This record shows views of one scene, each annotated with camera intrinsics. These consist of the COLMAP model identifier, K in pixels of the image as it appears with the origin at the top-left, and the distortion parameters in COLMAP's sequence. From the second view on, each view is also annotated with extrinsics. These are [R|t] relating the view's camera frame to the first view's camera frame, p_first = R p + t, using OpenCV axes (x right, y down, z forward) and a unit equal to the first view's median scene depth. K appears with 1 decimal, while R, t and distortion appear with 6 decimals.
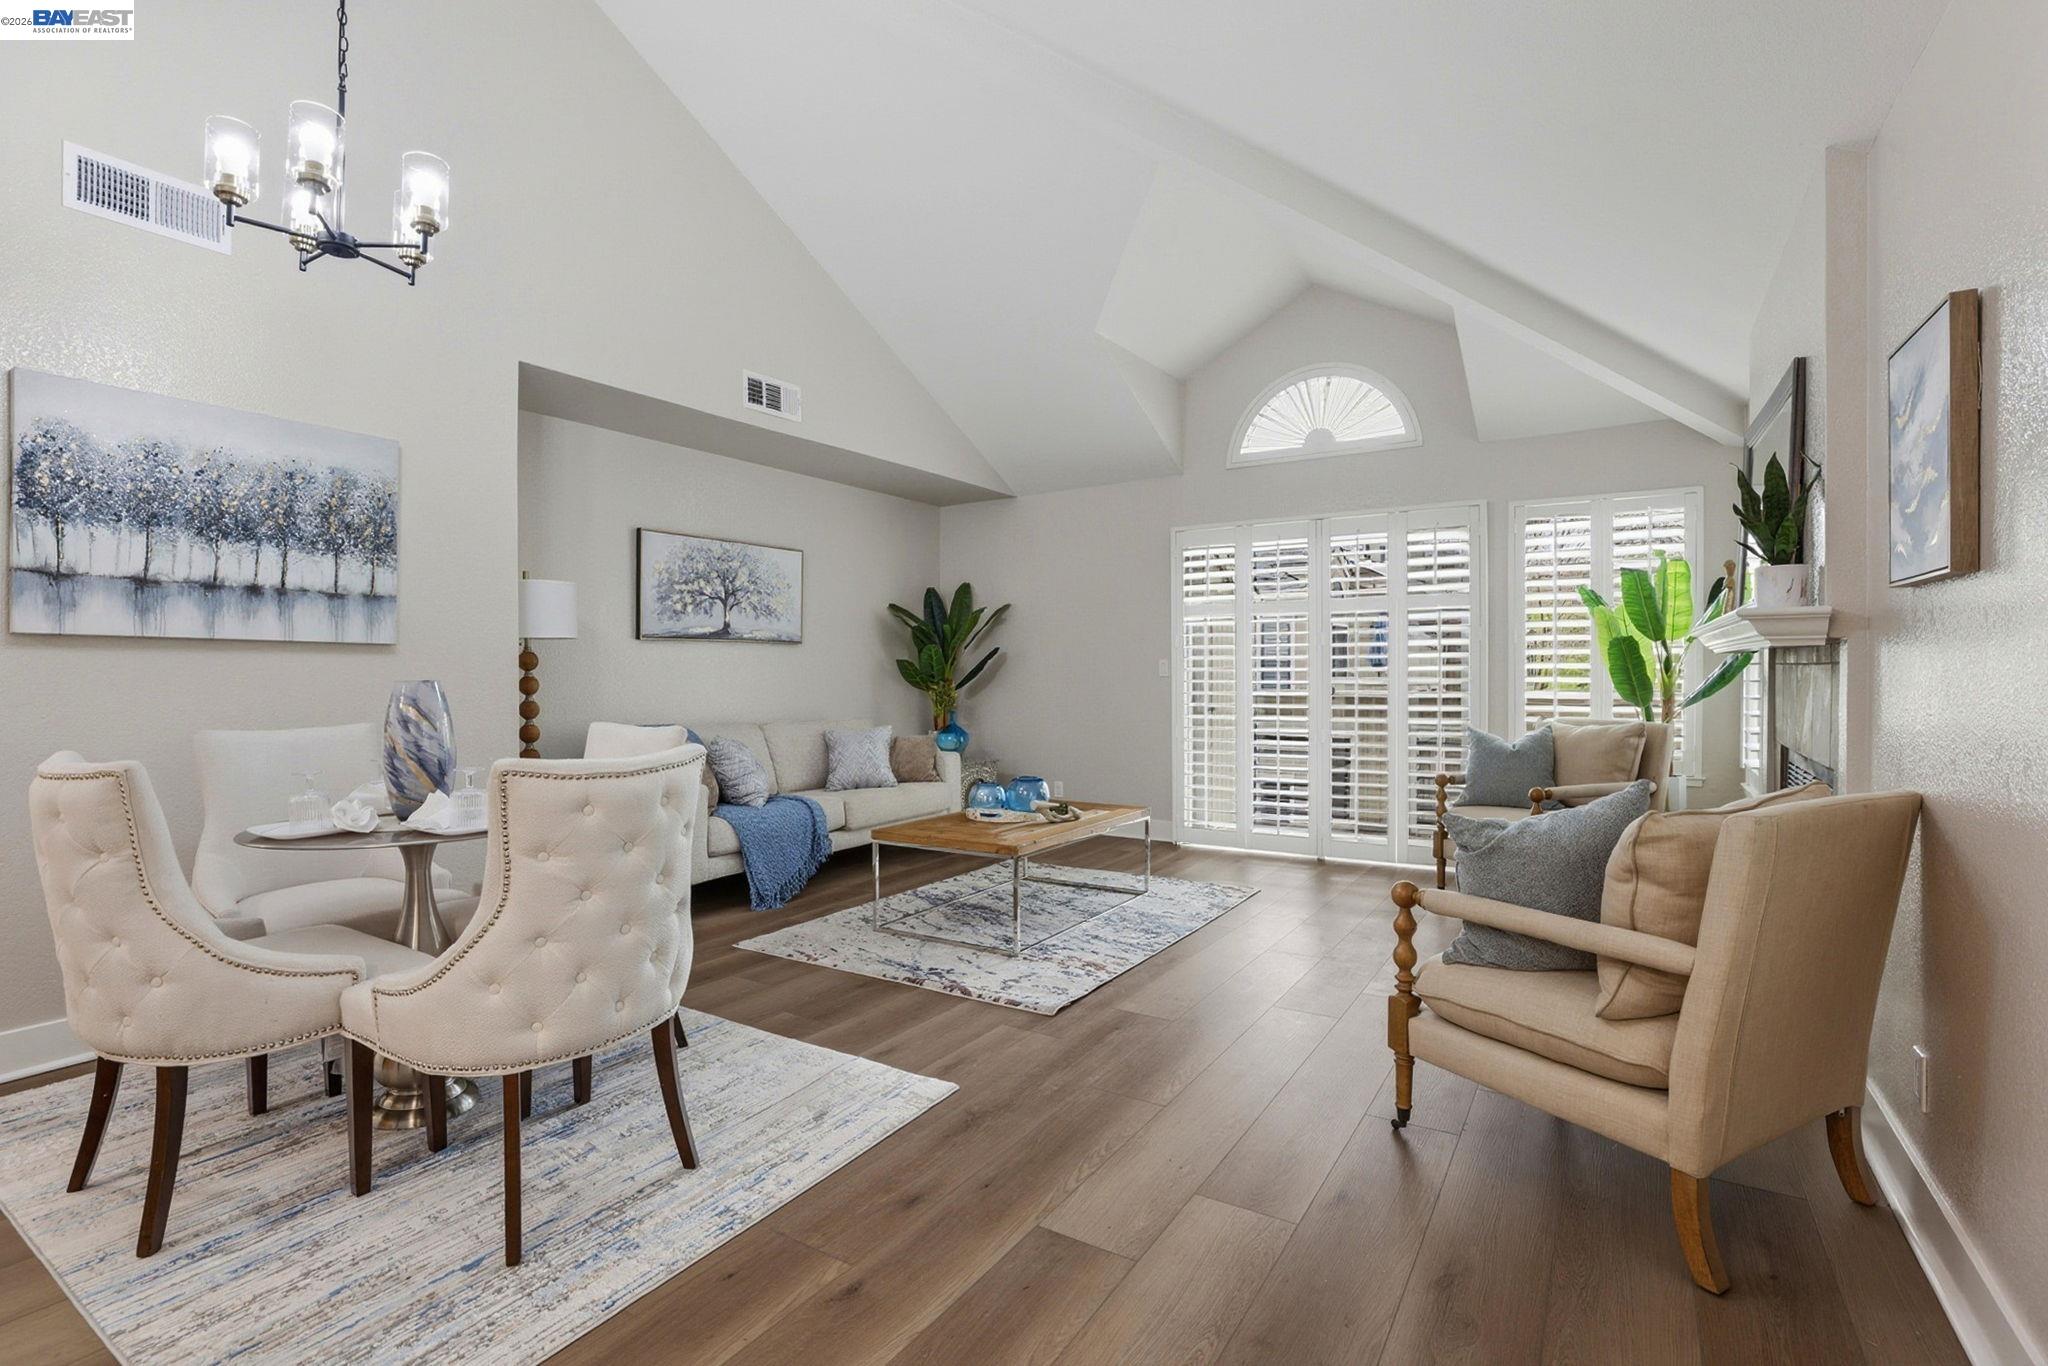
lens RADIAL K [[951.5, 0, 1024.4], [0, 951.5, 676.7], [0, 0, 1]] dist [-0.038270, 0.009843]
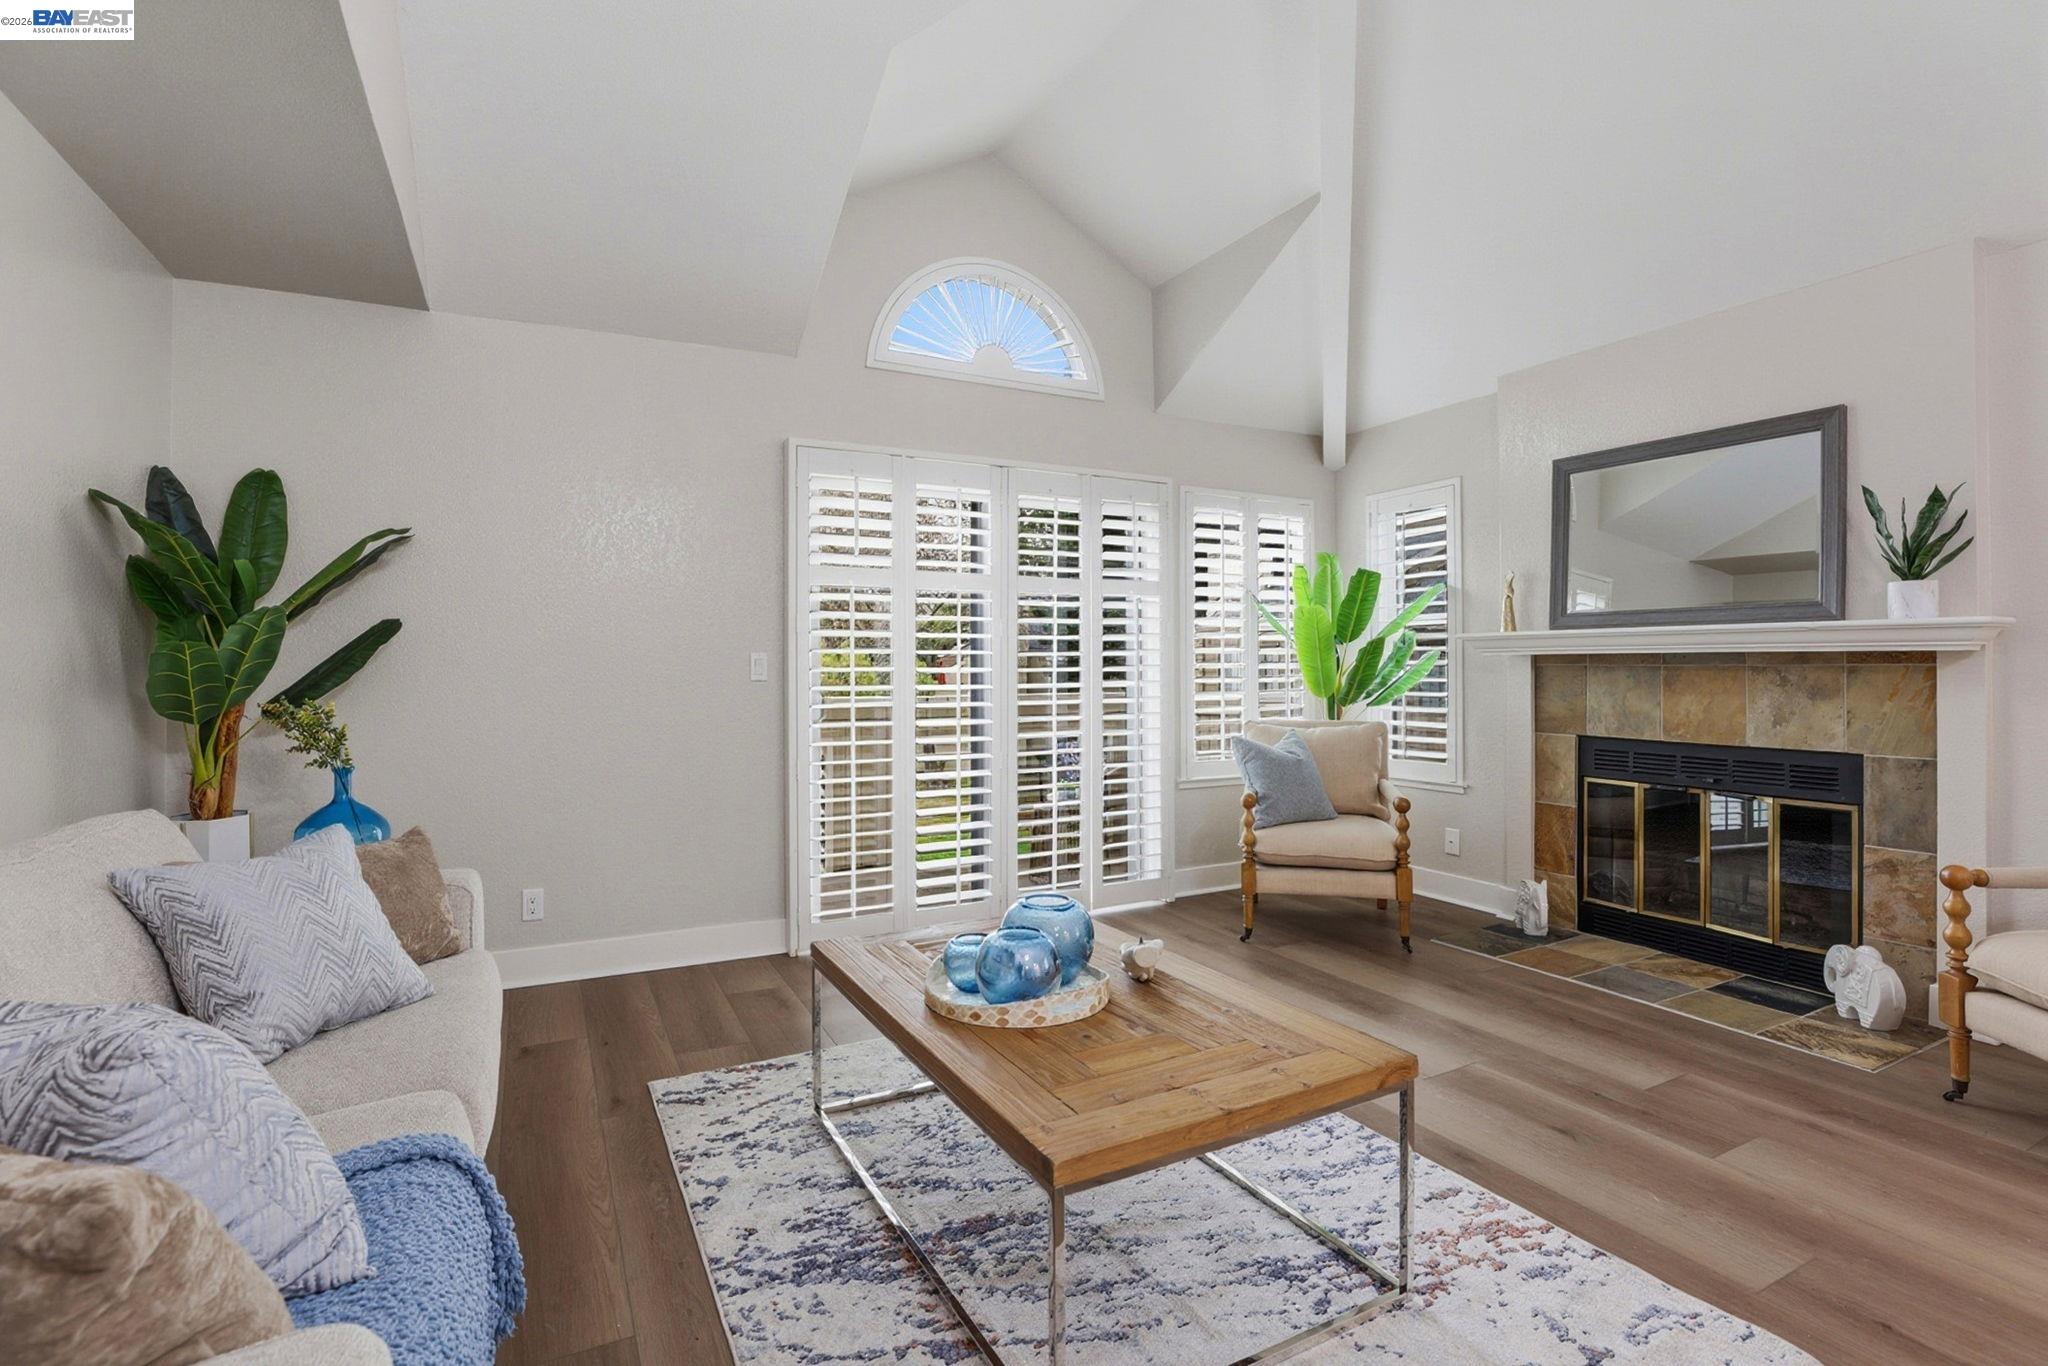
lens RADIAL K [[951.5, 0, 1025.6], [0, 951.5, 666.4], [0, 0, 1]] dist [-0.038270, 0.009843]
pose [[0.501734, 0.004213, 0.865012, -0.494471], [0.006972, 0.999936, -0.008915, -0.005425], [-0.864994, 0.010504, 0.501672, 0.942016]]
